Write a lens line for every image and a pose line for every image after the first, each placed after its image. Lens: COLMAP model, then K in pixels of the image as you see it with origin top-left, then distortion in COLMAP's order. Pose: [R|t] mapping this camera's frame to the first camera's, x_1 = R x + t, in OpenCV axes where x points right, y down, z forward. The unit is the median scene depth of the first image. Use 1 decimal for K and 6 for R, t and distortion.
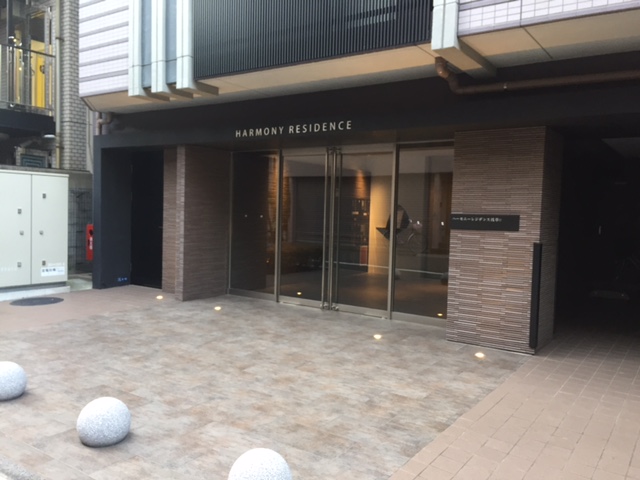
lens RADIAL K [[548.1, 0, 320.0], [0, 548.1, 240.0], [0, 0, 1]] dist [0.047227, -0.001845]
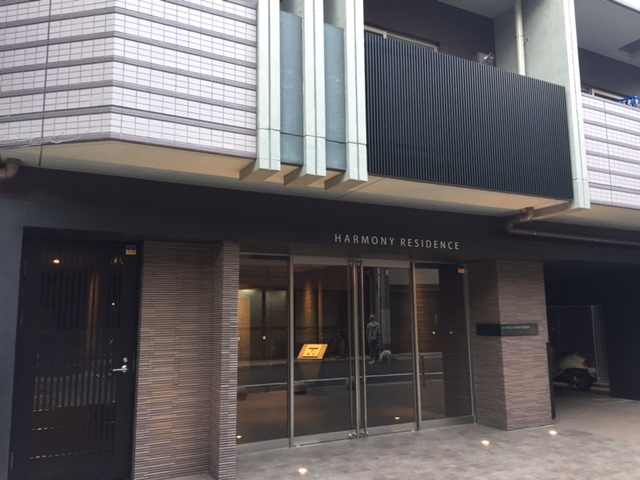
lens RADIAL K [[548.1, 0, 320.0], [0, 548.1, 240.0], [0, 0, 1]] dist [0.047227, -0.001845]
pose [[0.450612, 0.097025, 0.887432, -0.989106], [0.076120, 0.986280, -0.146484, -0.076412], [-0.889469, 0.133559, 0.437044, 0.720762]]
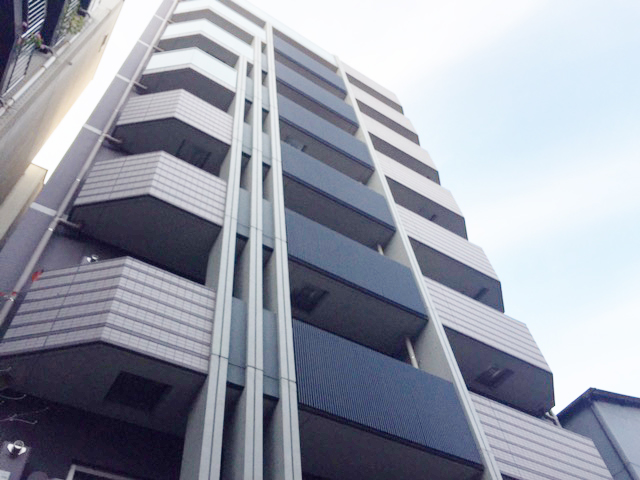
lens RADIAL K [[548.1, 0, 320.0], [0, 548.1, 240.0], [0, 0, 1]] dist [0.047227, -0.001845]
pose [[0.381489, 0.715184, 0.585643, -1.021429], [0.150194, 0.577180, -0.802686, 0.346987], [-0.912090, 0.394176, 0.112771, 0.735321]]
